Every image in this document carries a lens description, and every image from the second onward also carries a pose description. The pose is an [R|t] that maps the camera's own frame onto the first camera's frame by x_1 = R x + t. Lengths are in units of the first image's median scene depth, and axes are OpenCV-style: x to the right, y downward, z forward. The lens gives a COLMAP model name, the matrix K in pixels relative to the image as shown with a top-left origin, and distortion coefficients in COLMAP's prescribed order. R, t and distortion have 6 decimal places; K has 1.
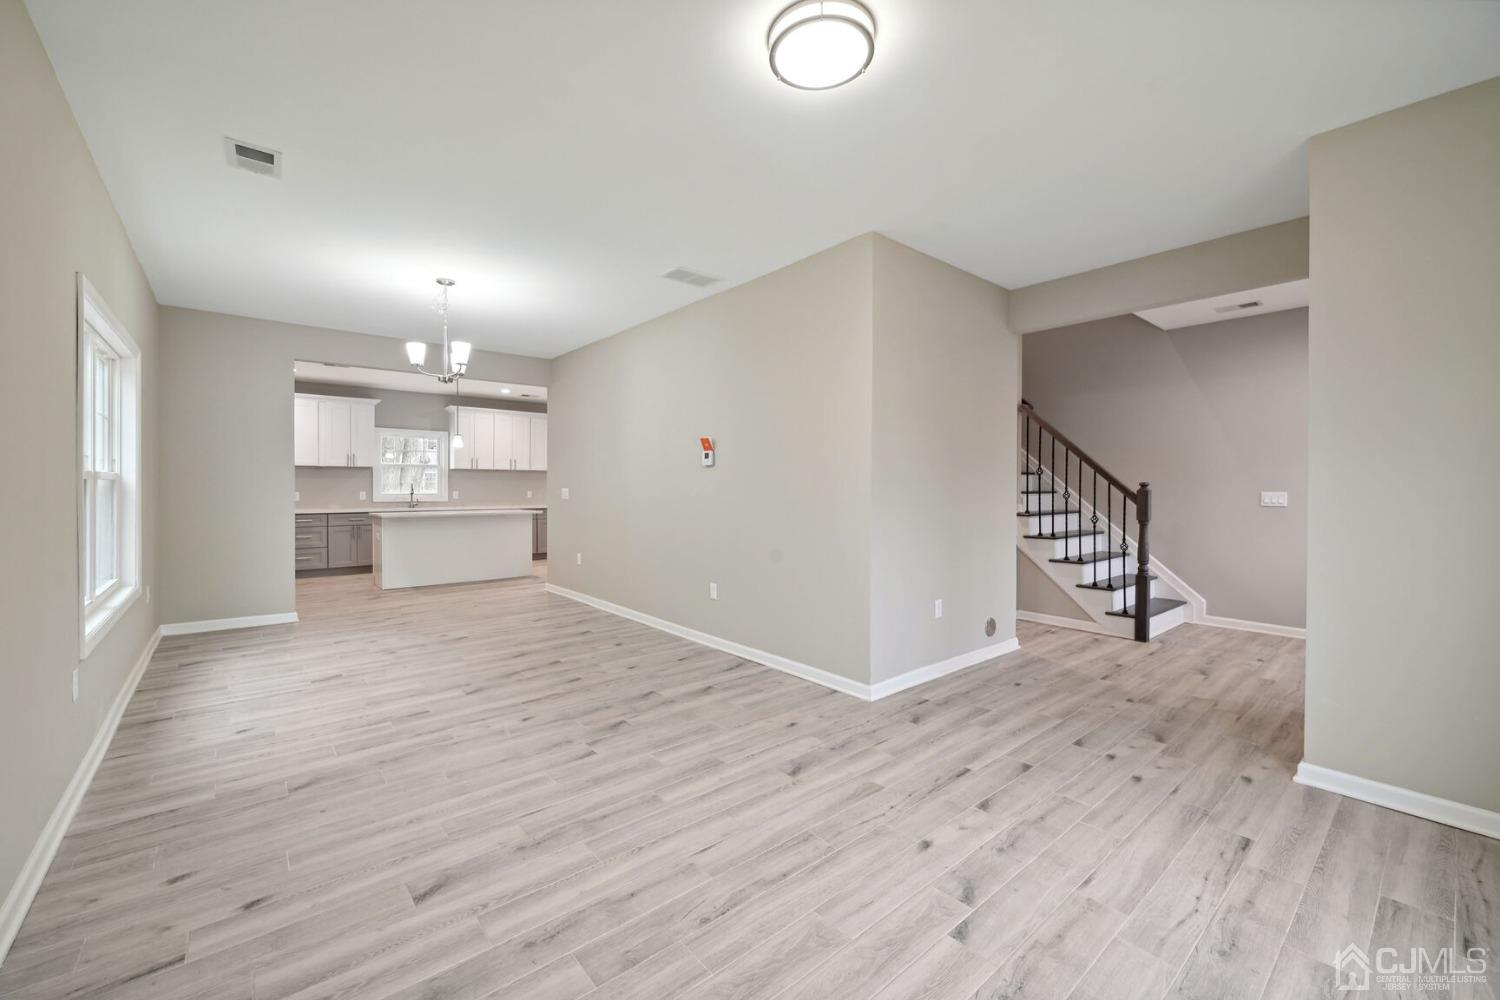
lens RADIAL K [[605.2, 0, 747.4], [0, 605.2, 488.2], [0, 0, 1]] dist [-0.003041, -0.000276]
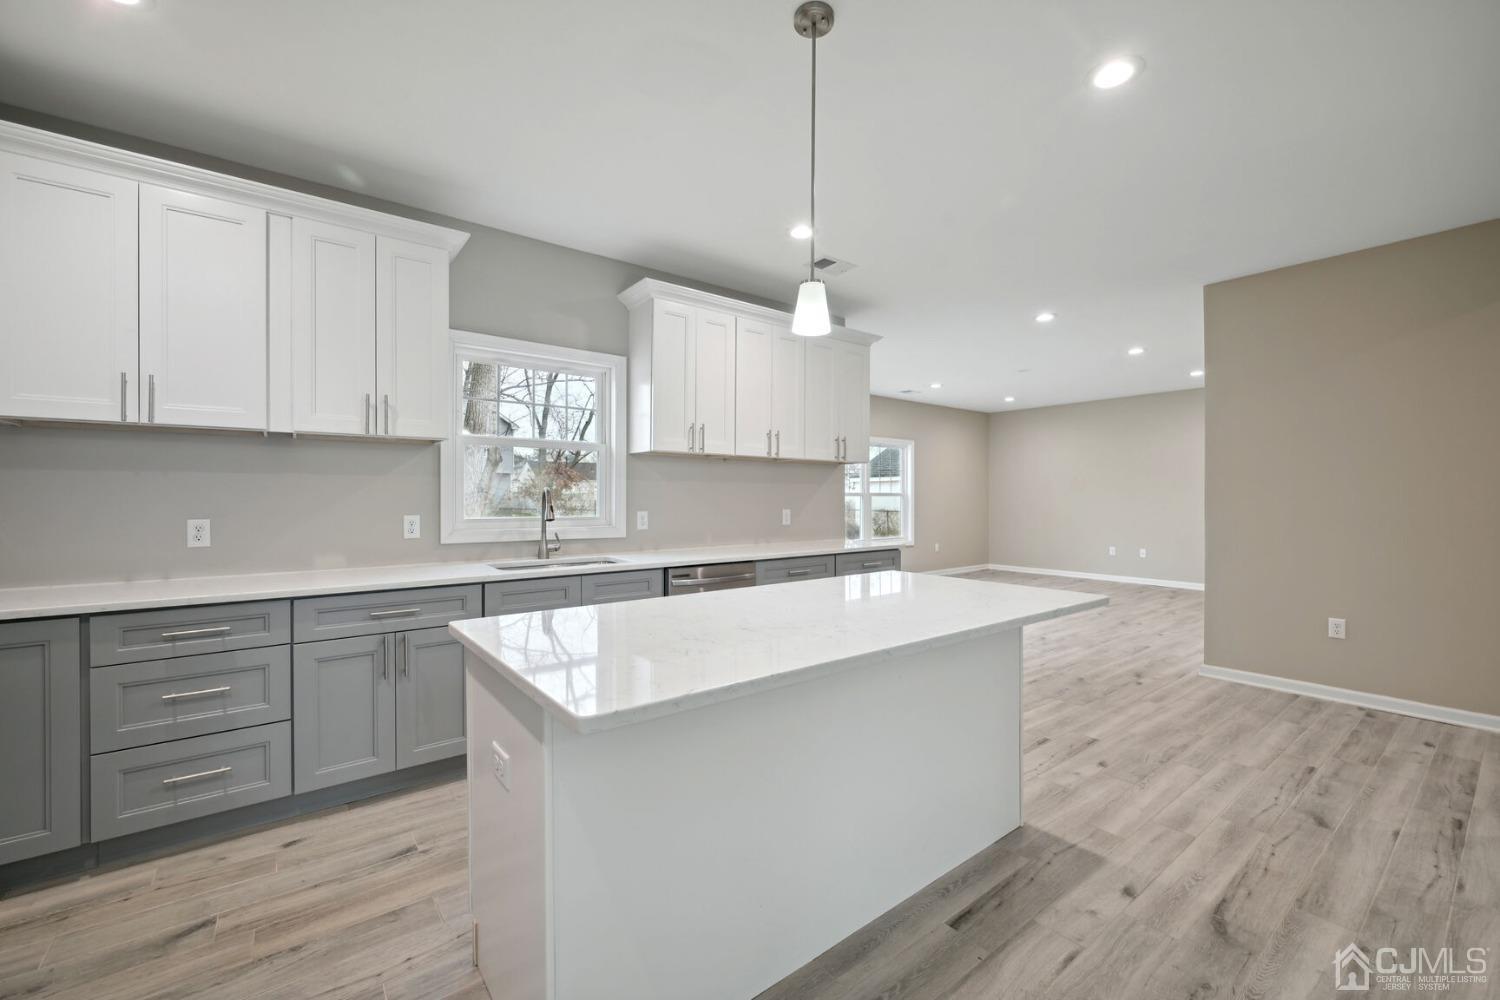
lens RADIAL K [[605.2, 0, 756.4], [0, 605.2, 499.9], [0, 0, 1]] dist [-0.003041, -0.000276]
pose [[0.999407, 0.003180, -0.034296, -1.234687], [-0.003029, 0.999985, 0.004454, -0.012938], [0.034310, -0.004348, 0.999402, 1.908121]]
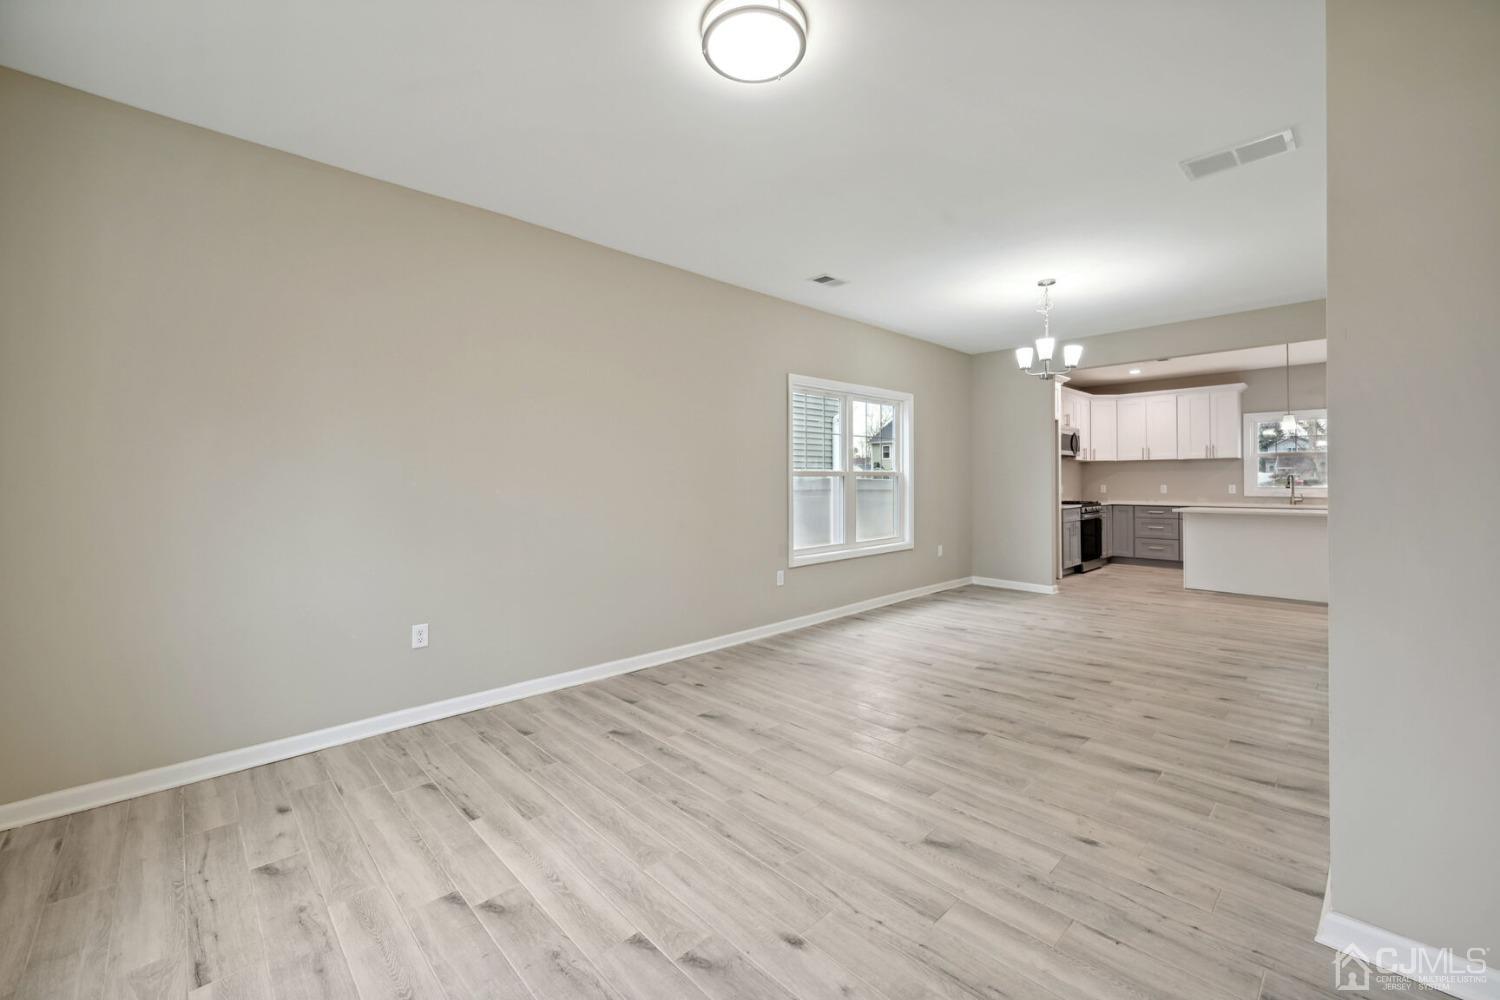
lens RADIAL K [[605.2, 0, 744.5], [0, 605.2, 476.9], [0, 0, 1]] dist [-0.003041, -0.000276]
pose [[0.058053, -0.008345, -0.998279, 0.692225], [0.000958, 0.999965, -0.008304, 0.001277], [0.998313, -0.000474, 0.058059, 0.578045]]
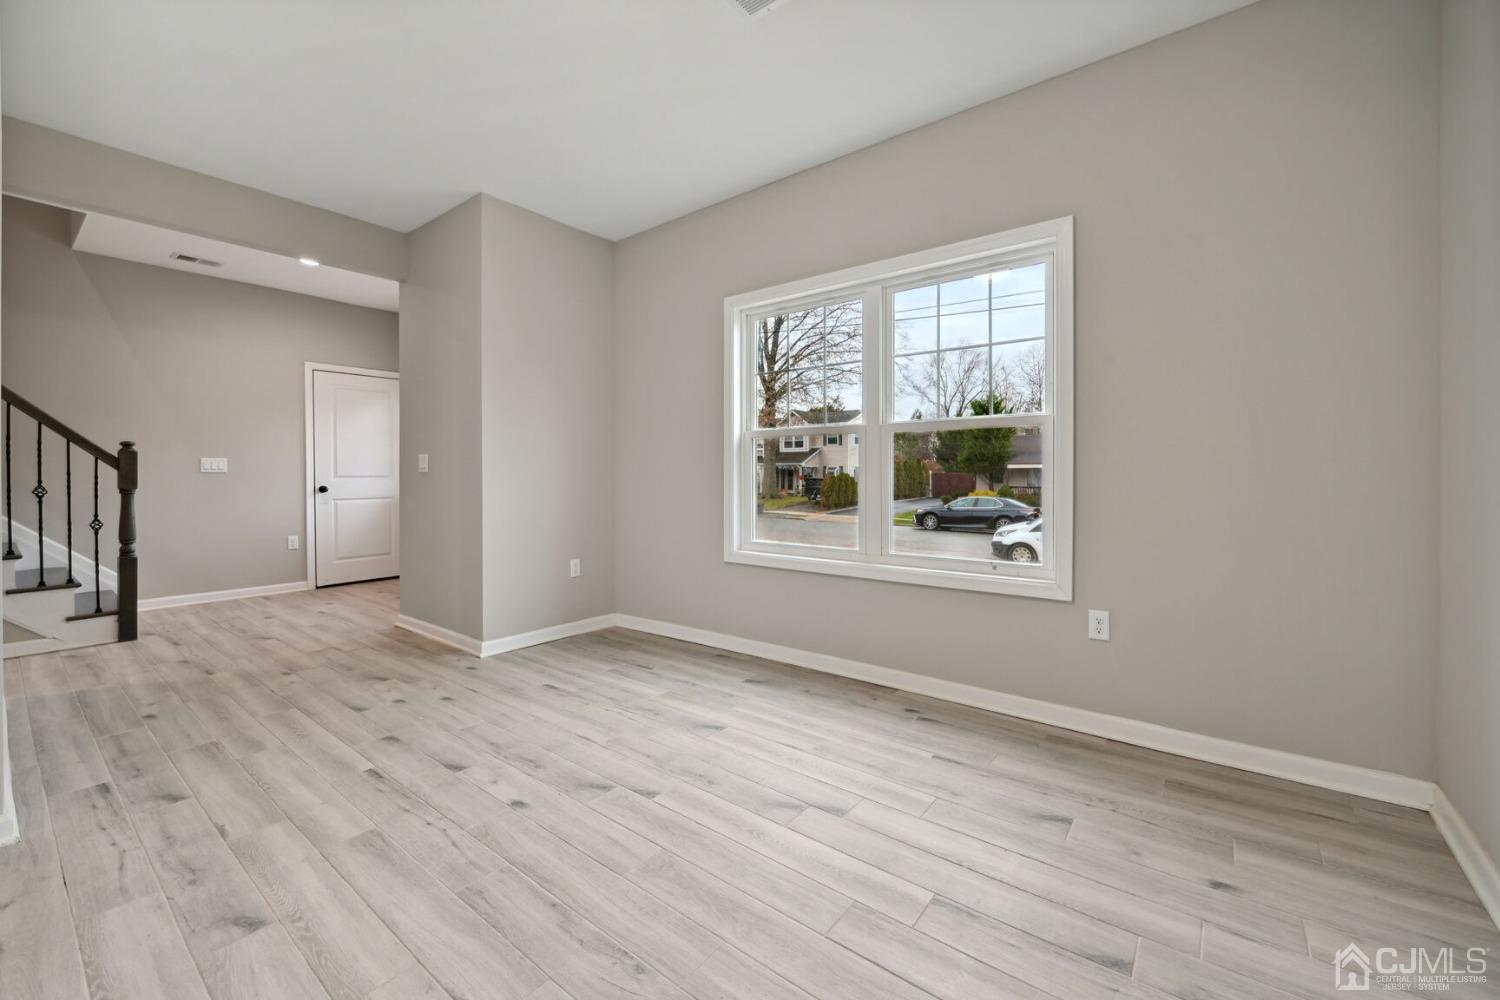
lens RADIAL K [[605.2, 0, 749.0], [0, 605.2, 475.0], [0, 0, 1]] dist [-0.003041, -0.000276]
pose [[-0.209904, -0.004105, 0.977713, -0.445680], [0.005596, 0.999970, 0.005400, 0.052586], [-0.977706, 0.006605, -0.209874, 0.547488]]
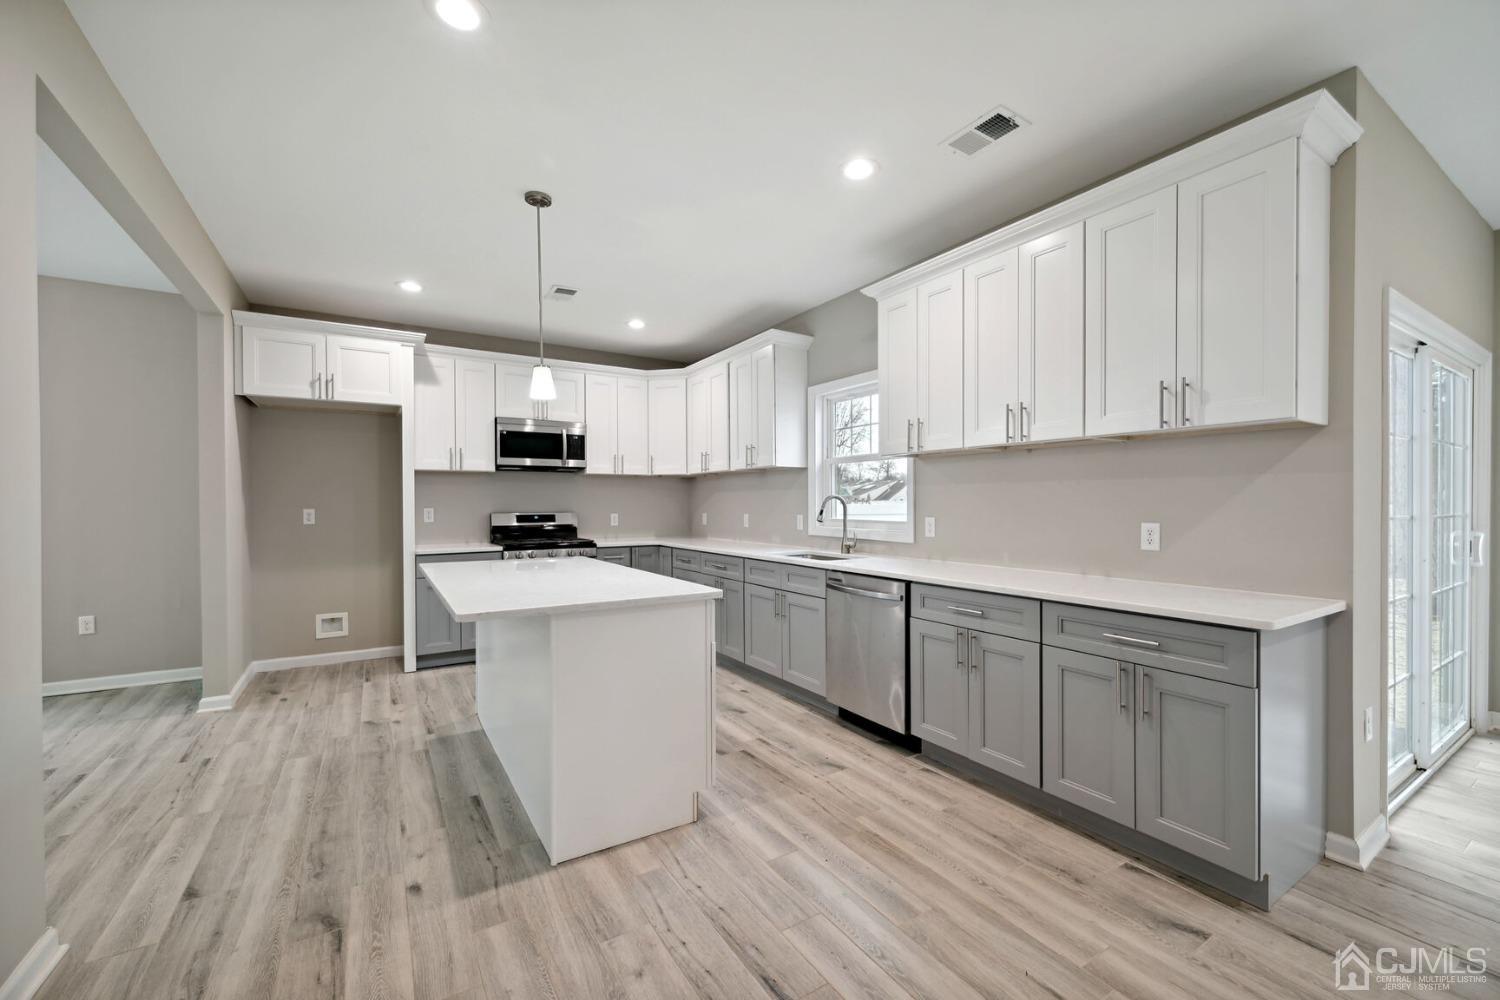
lens RADIAL K [[605.2, 0, 745.2], [0, 605.2, 504.7], [0, 0, 1]] dist [-0.003041, -0.000276]
pose [[-0.139279, 0.003445, -0.990247, -0.324582], [0.000689, 0.999994, 0.003382, -0.012670], [0.990253, -0.000212, -0.139281, 2.937116]]
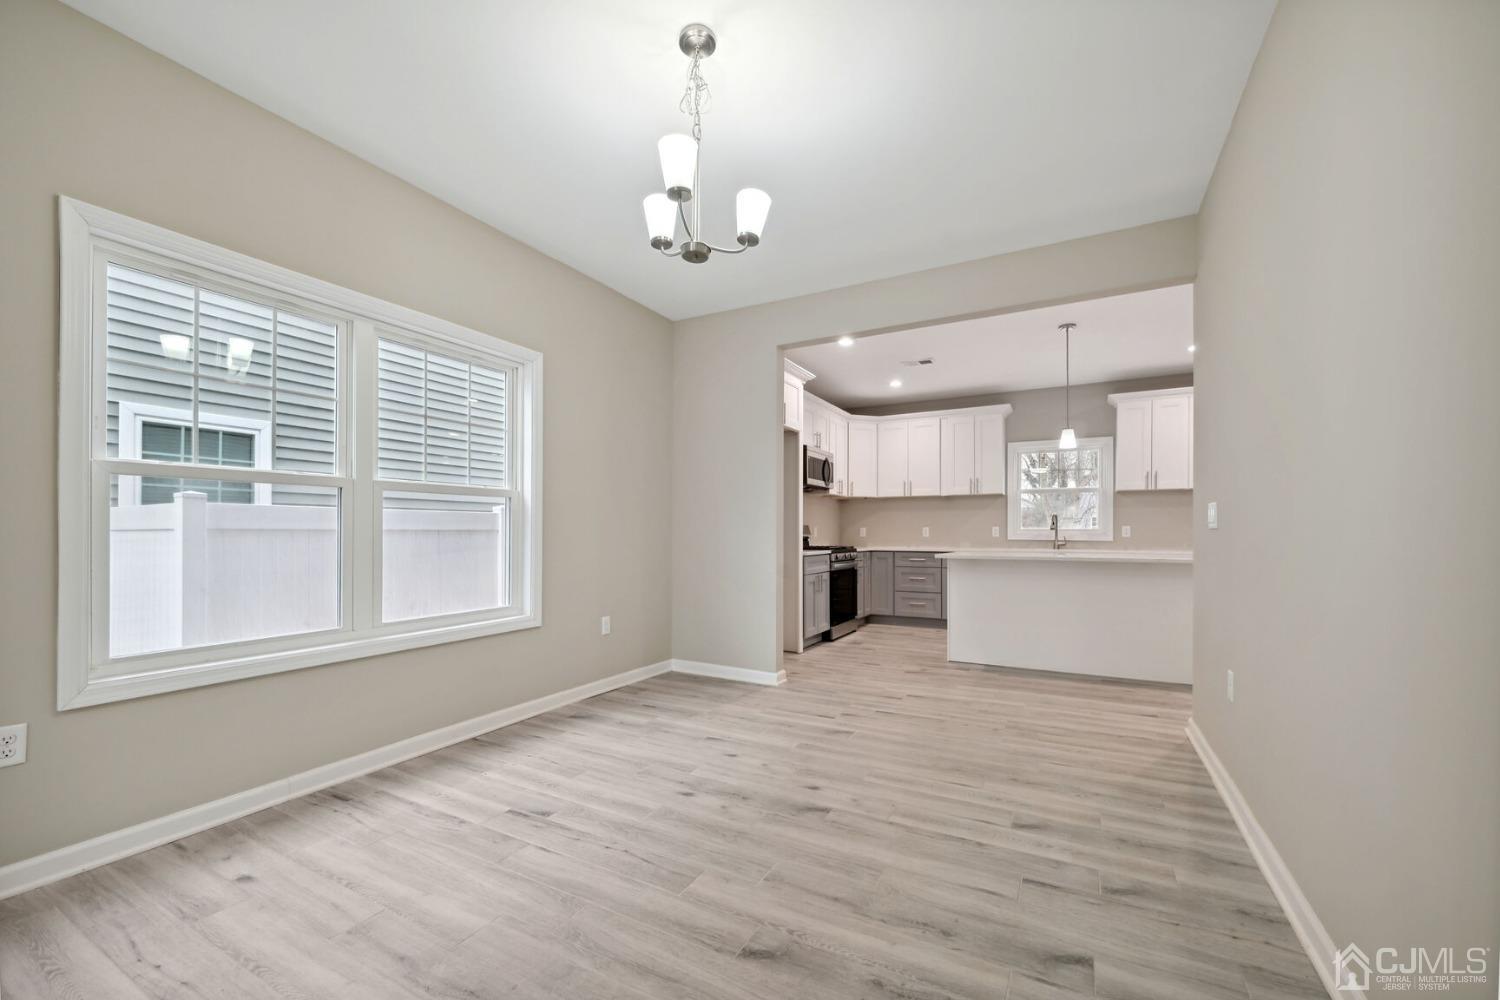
lens RADIAL K [[605.2, 0, 745.8], [0, 605.2, 531.3], [0, 0, 1]] dist [-0.003041, -0.000276]
pose [[0.363953, -0.003283, -0.931411, -0.076294], [-0.003730, 0.999981, -0.004982, 0.048870], [0.931410, 0.005288, 0.363934, 1.189049]]
